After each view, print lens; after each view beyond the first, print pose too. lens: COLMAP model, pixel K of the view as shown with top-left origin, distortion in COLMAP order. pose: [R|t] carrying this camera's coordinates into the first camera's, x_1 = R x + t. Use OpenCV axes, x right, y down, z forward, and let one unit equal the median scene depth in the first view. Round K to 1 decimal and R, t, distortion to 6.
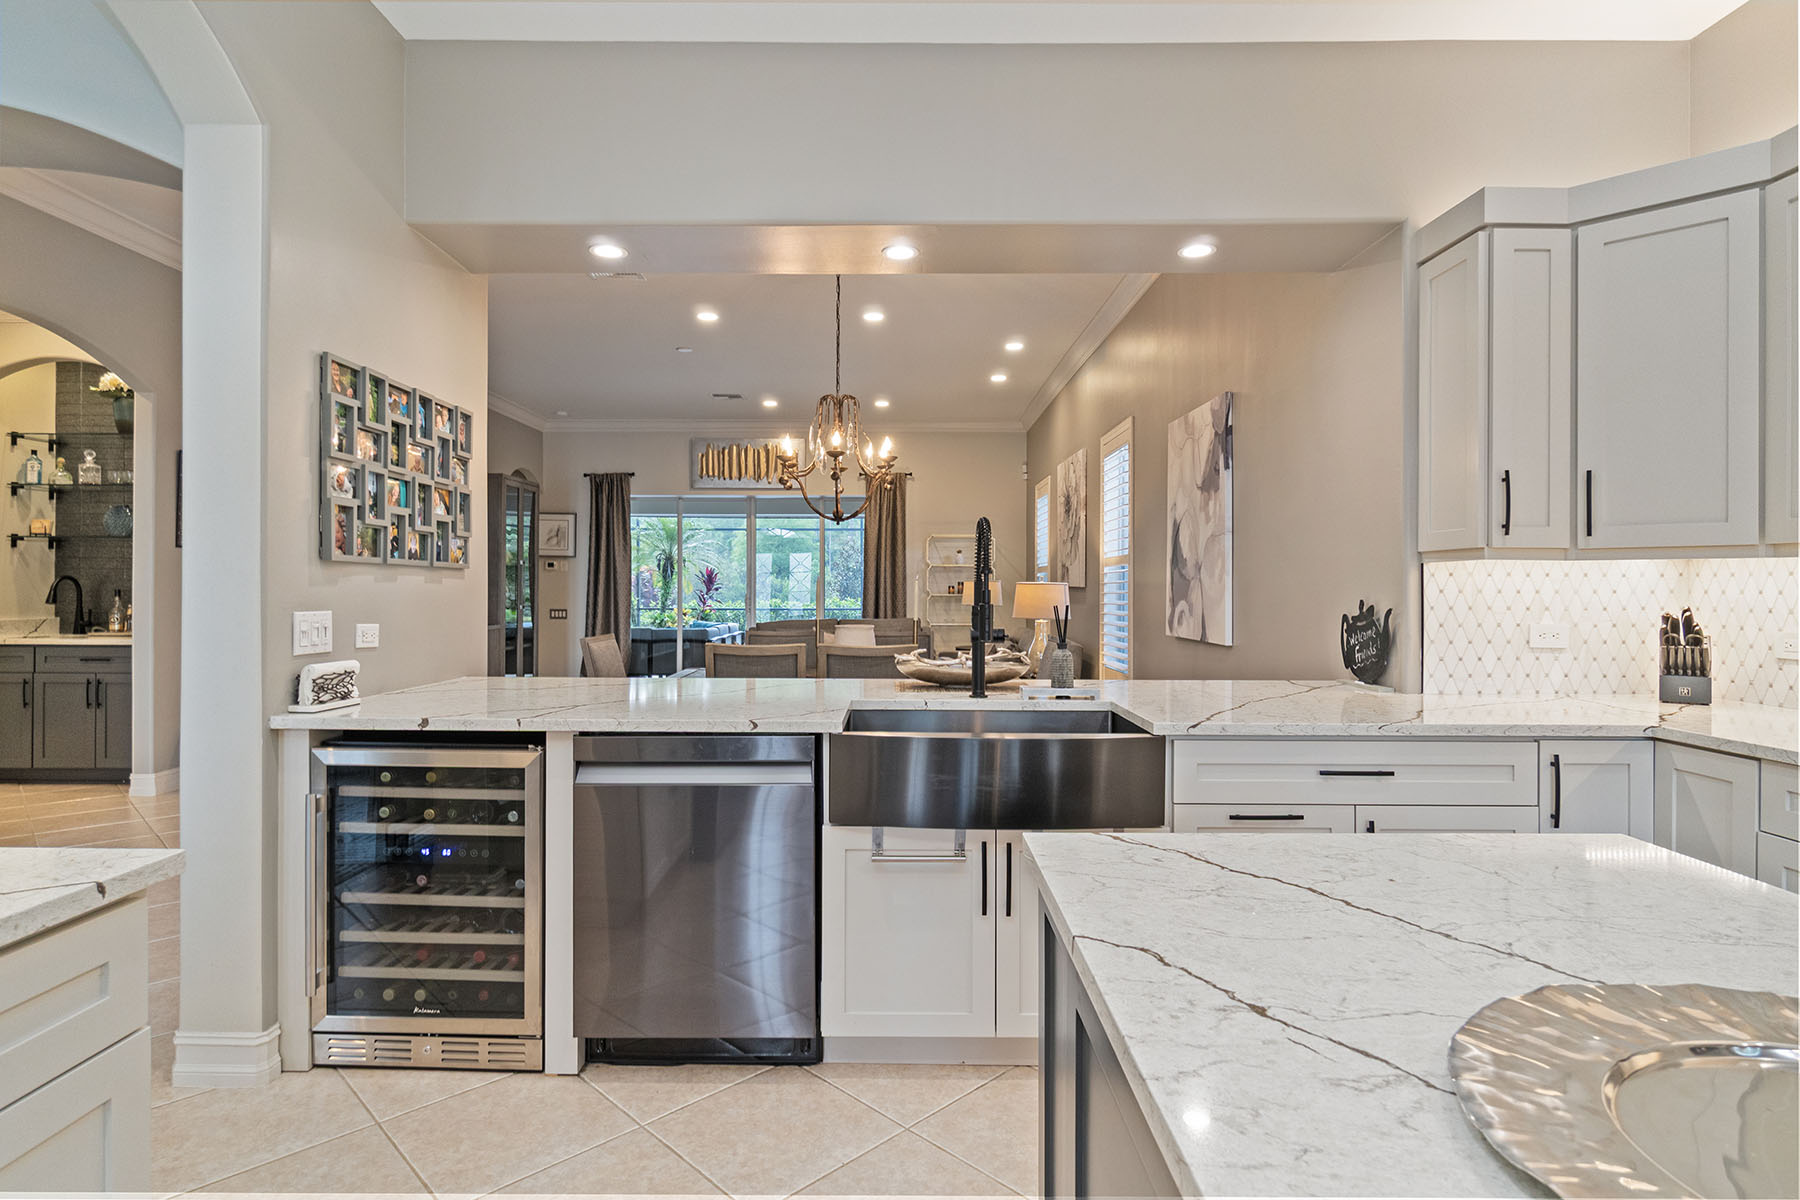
lens RADIAL K [[932.6, 0, 895.7], [0, 932.6, 589.5], [0, 0, 1]] dist [-0.006409, 0.000957]
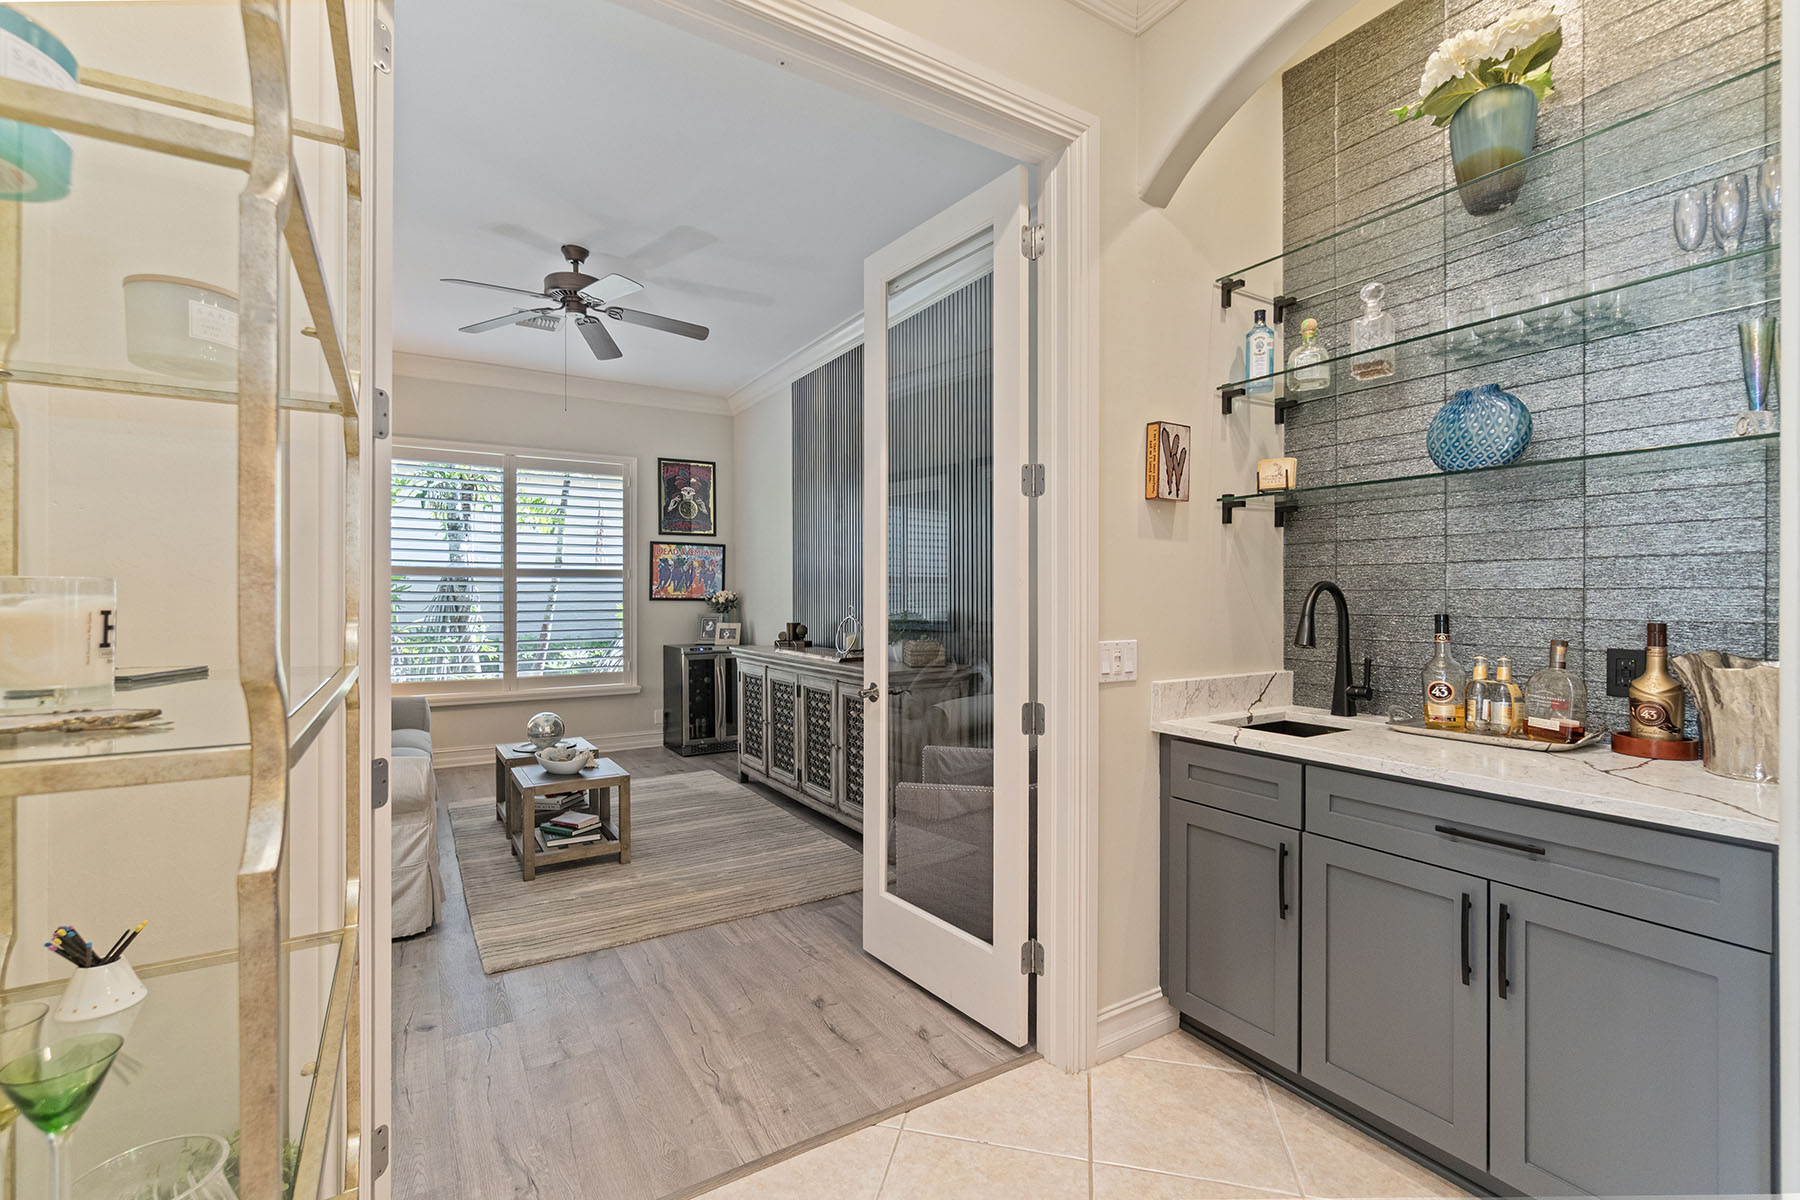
lens RADIAL K [[784.9, 0, 898.0], [0, 784.9, 594.5], [0, 0, 1]] dist [-0.005546, 0.001034]
pose [[0.540061, -0.000417, -0.841626, -0.704872], [0.001437, 0.999999, 0.000427, -0.009573], [0.841624, -0.001440, 0.540061, 0.644149]]
